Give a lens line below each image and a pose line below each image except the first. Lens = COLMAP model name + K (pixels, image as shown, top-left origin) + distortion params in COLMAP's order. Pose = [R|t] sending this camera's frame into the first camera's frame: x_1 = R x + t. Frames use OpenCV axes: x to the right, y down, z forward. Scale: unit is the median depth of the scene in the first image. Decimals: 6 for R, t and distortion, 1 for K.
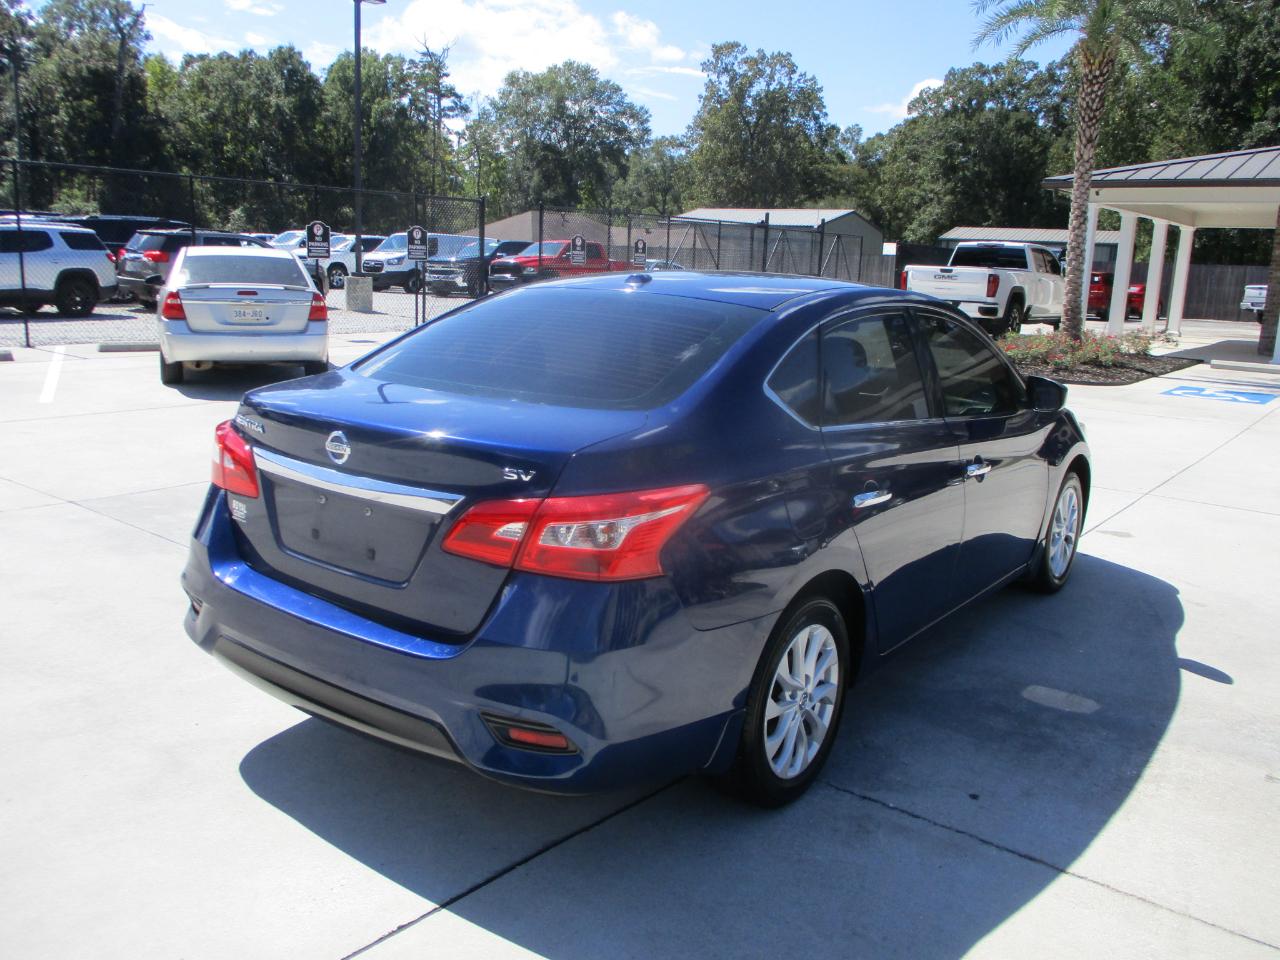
lens RADIAL K [[1045.9, 0, 640.8], [0, 1045.9, 475.1], [0, 0, 1]] dist [-0.029010, -0.004910]
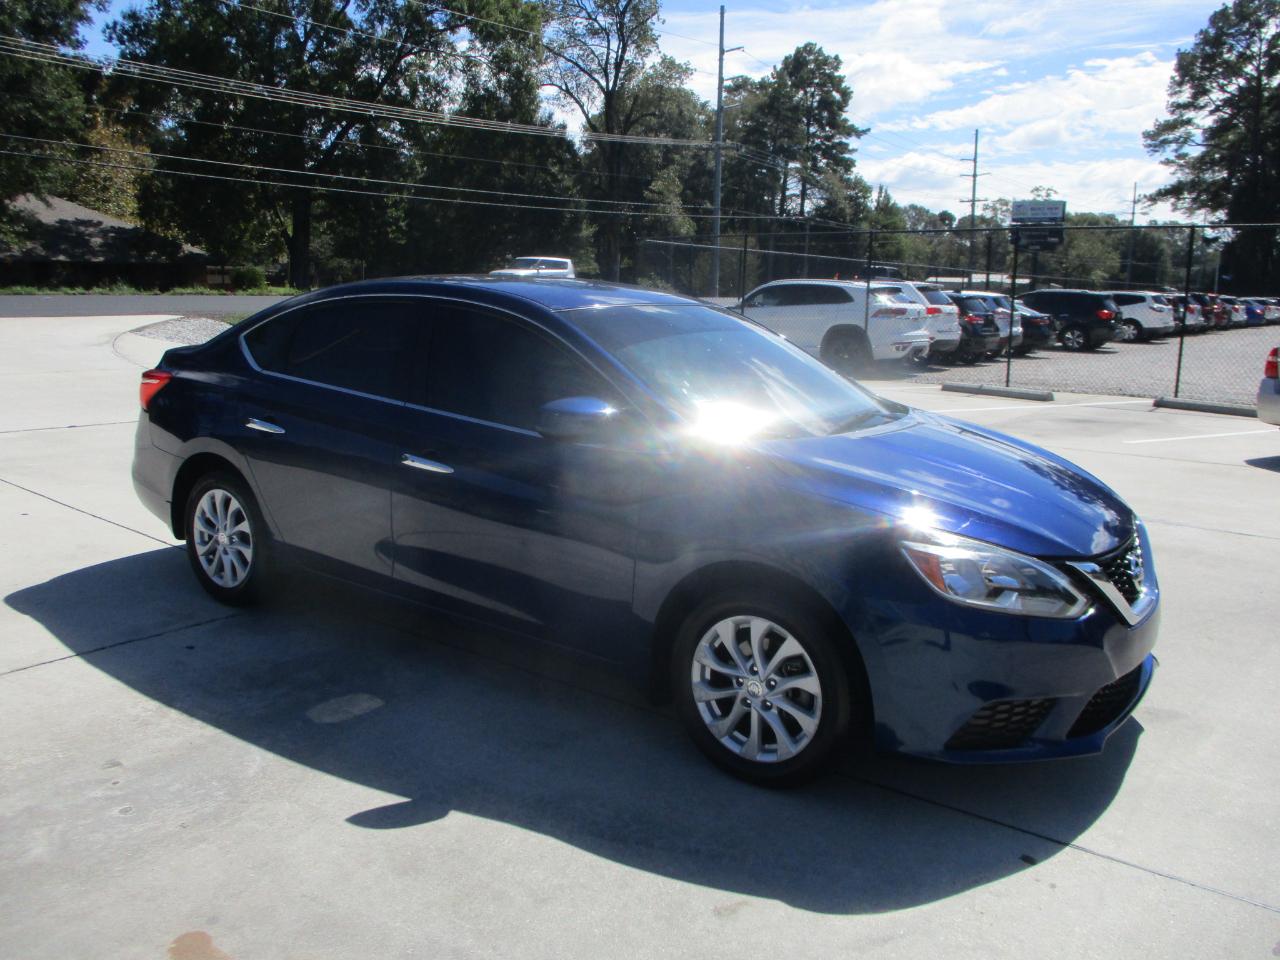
lens RADIAL K [[1045.9, 0, 640.8], [0, 1045.9, 475.1], [0, 0, 1]] dist [-0.029010, -0.004910]
pose [[0.021423, 0.141688, -0.989680, 1.366219], [-0.225259, 0.965137, 0.133298, -0.177677], [0.974063, 0.220078, 0.052593, 1.219790]]
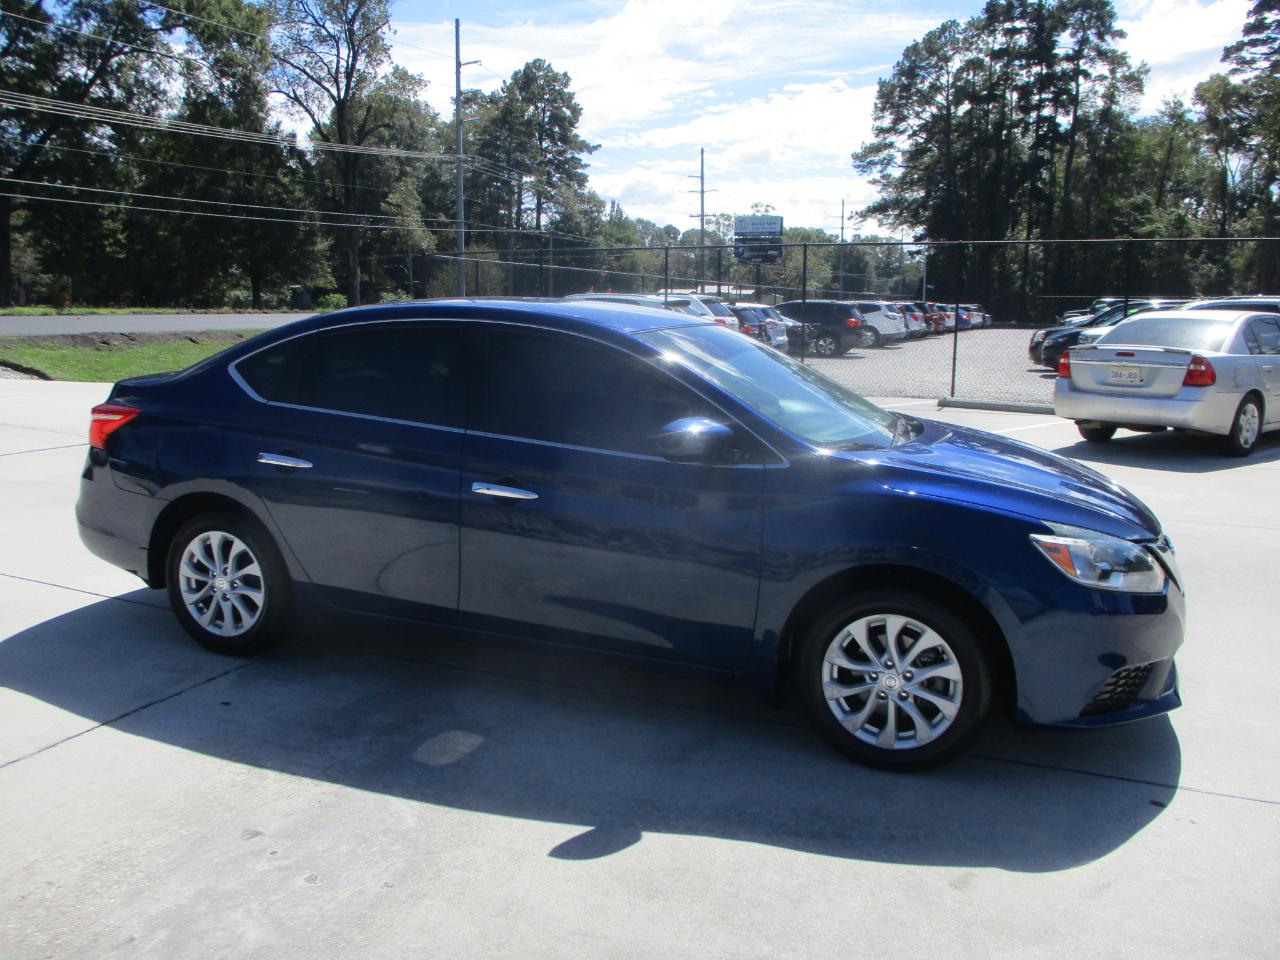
lens RADIAL K [[1045.9, 0, 640.8], [0, 1045.9, 475.1], [0, 0, 1]] dist [-0.029010, -0.004910]
pose [[0.271363, 0.122577, -0.954640, 1.344524], [-0.199756, 0.977433, 0.068722, -0.115352], [0.941520, 0.172046, 0.289725, 0.896599]]
